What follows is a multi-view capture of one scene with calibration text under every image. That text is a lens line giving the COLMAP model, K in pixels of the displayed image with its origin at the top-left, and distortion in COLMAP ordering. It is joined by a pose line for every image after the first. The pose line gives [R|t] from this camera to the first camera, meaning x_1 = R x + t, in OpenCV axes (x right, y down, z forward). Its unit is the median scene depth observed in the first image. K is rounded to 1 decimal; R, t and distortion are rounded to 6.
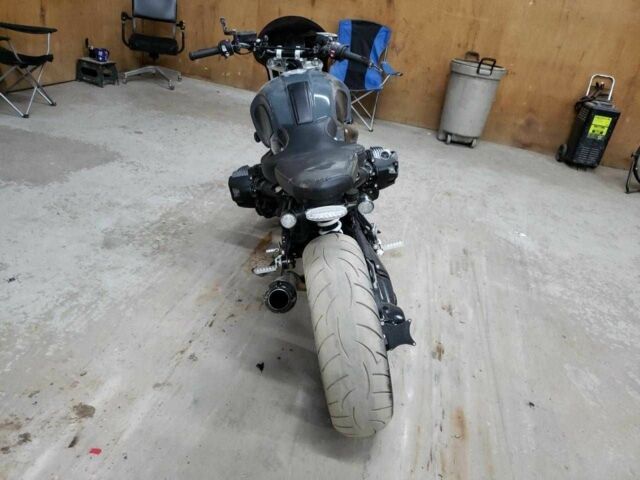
lens RADIAL K [[504.4, 0, 315.9], [0, 504.4, 241.6], [0, 0, 1]] dist [0.003510, 0.015808]
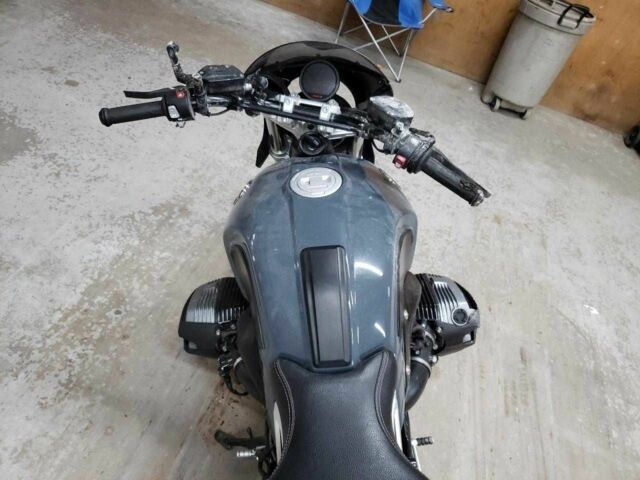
lens RADIAL K [[508.2, 0, 317.6], [0, 508.2, 249.5], [0, 0, 1]] dist [-0.076060, 0.149545]
pose [[0.994665, 0.090998, 0.048599, -0.038993], [-0.100628, 0.959602, 0.262750, -0.265644], [-0.022726, -0.266239, 0.963639, 0.339154]]
